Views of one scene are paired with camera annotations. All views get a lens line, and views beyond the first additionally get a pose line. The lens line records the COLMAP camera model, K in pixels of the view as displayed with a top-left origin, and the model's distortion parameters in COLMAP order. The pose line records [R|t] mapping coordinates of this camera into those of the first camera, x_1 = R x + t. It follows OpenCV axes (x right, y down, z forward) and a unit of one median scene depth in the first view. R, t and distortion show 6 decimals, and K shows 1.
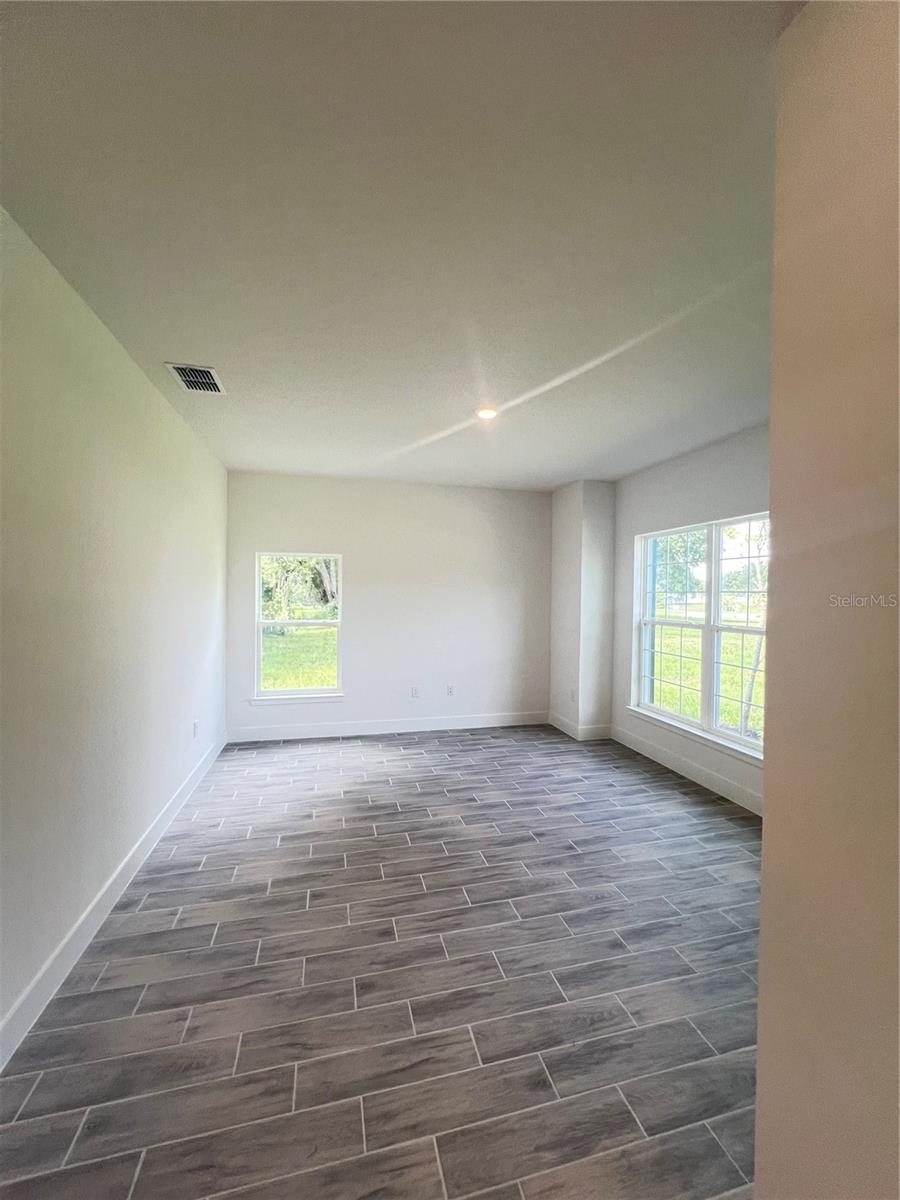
lens RADIAL K [[479.9, 0, 449.4], [0, 479.9, 601.8], [0, 0, 1]] dist [0.000060, 0.000442]
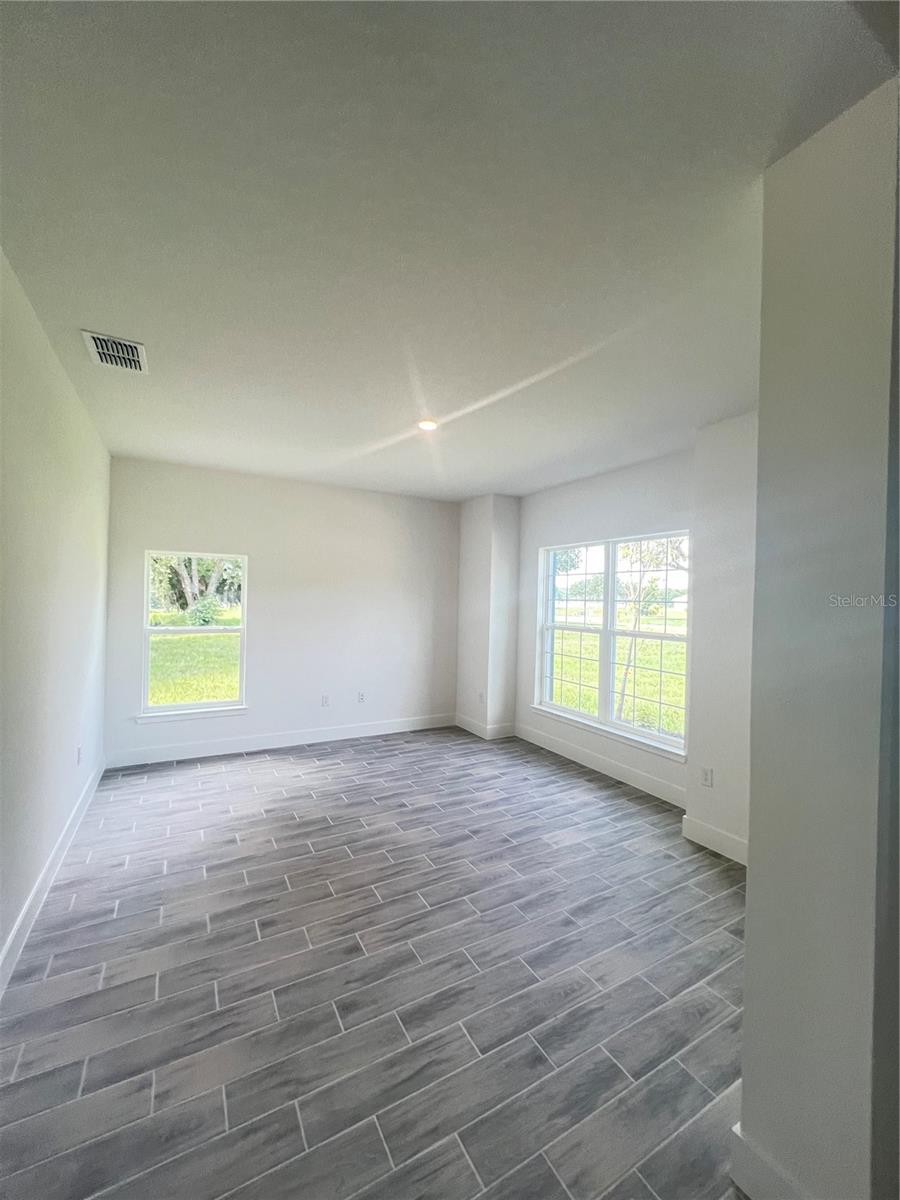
lens RADIAL K [[479.9, 0, 449.4], [0, 479.9, 601.8], [0, 0, 1]] dist [0.000060, 0.000442]
pose [[0.965408, 0.009241, 0.260580, -0.151931], [-0.007291, 0.999938, -0.008449, -0.007680], [-0.260642, 0.006256, 0.965415, 0.001826]]
